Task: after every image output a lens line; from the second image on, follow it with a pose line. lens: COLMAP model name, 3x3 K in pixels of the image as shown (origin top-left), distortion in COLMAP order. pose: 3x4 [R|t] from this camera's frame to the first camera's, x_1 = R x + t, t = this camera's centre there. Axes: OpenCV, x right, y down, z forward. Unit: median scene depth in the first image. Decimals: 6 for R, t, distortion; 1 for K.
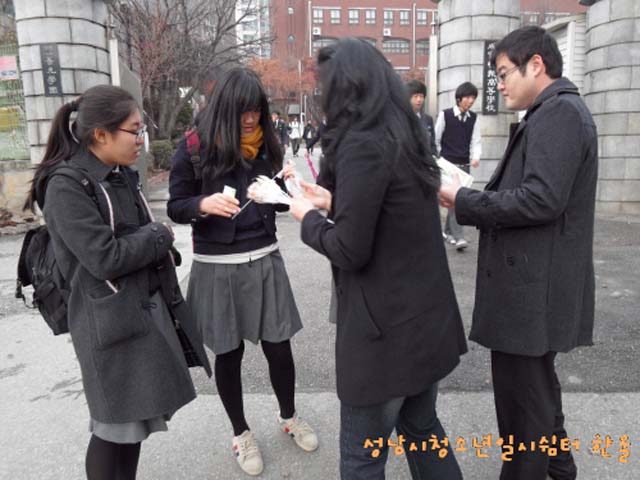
lens RADIAL K [[514.5, 0, 321.8], [0, 514.5, 240.9], [0, 0, 1]] dist [-0.022386, 0.001739]
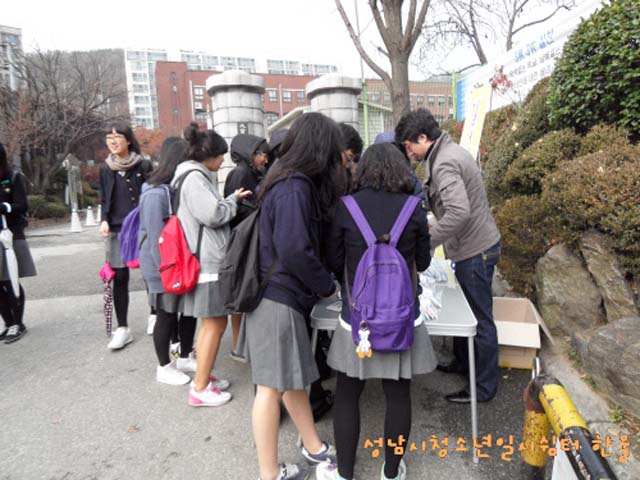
lens RADIAL K [[450.9, 0, 318.5], [0, 450.9, 240.7], [0, 0, 1]] dist [0.011213, -0.007123]
pose [[0.975830, -0.052145, 0.212219, 0.227956], [0.072376, 0.993425, -0.088706, 0.115513], [-0.206198, 0.101922, 0.973188, -0.372808]]
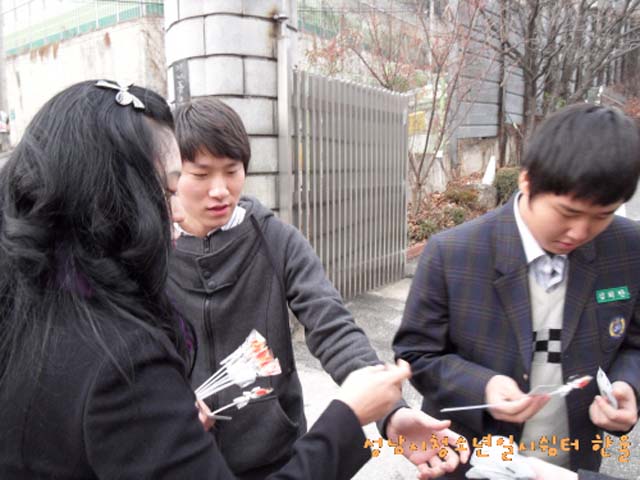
lens RADIAL K [[514.5, 0, 317.2], [0, 514.5, 243.1], [0, 0, 1]] dist [-0.022386, 0.001739]
pose [[0.675345, 0.128096, -0.726293, 0.081240], [-0.127325, 0.990264, 0.056259, -0.186306], [0.726428, 0.054480, 0.685080, 0.599110]]
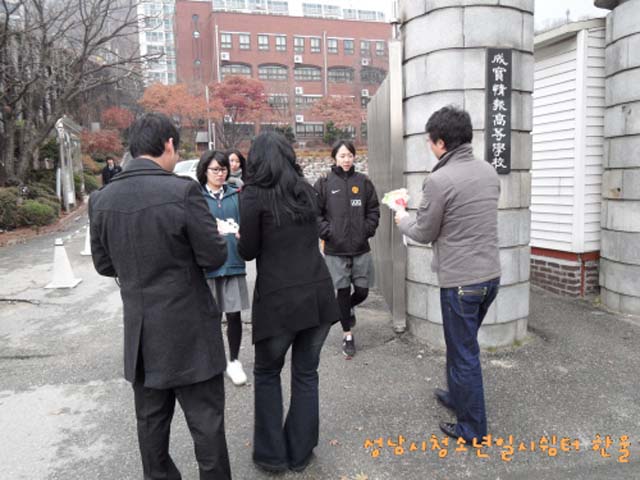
lens RADIAL K [[514.5, 0, 317.7], [0, 514.5, 246.5], [0, 0, 1]] dist [-0.022386, 0.001739]
pose [[0.987633, -0.030504, 0.153789, 0.029895], [0.036419, 0.998695, -0.035794, -0.141507], [-0.152497, 0.040952, 0.987455, 0.428978]]
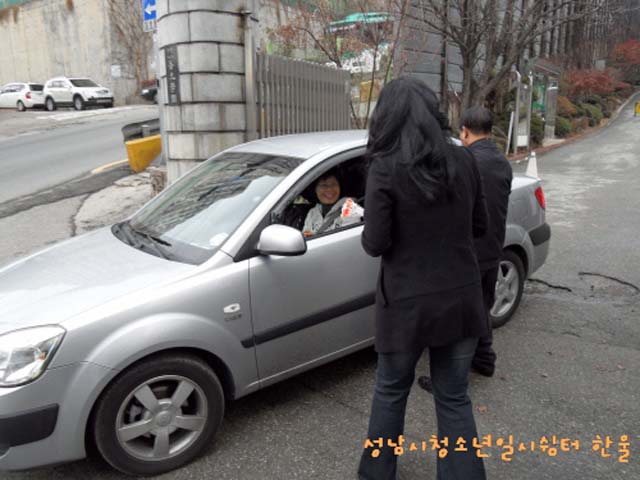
lens RADIAL K [[514.5, 0, 319.1], [0, 514.5, 244.3], [0, 0, 1]] dist [-0.022386, 0.001739]
pose [[0.724087, 0.164747, -0.669743, 0.252829], [-0.120603, 0.986336, 0.112235, -0.156794], [0.679082, -0.000495, 0.734062, 0.460964]]
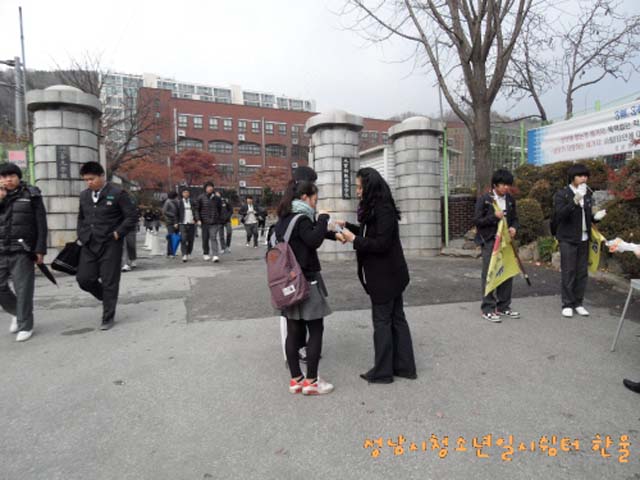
lens RADIAL K [[450.9, 0, 322.7], [0, 450.9, 238.8], [0, 0, 1]] dist [0.011213, -0.007123]
pose [[0.952448, -0.007911, 0.304599, -0.194216], [0.057724, 0.986245, -0.154881, 0.105281], [-0.299184, 0.165099, 0.939804, -0.344273]]
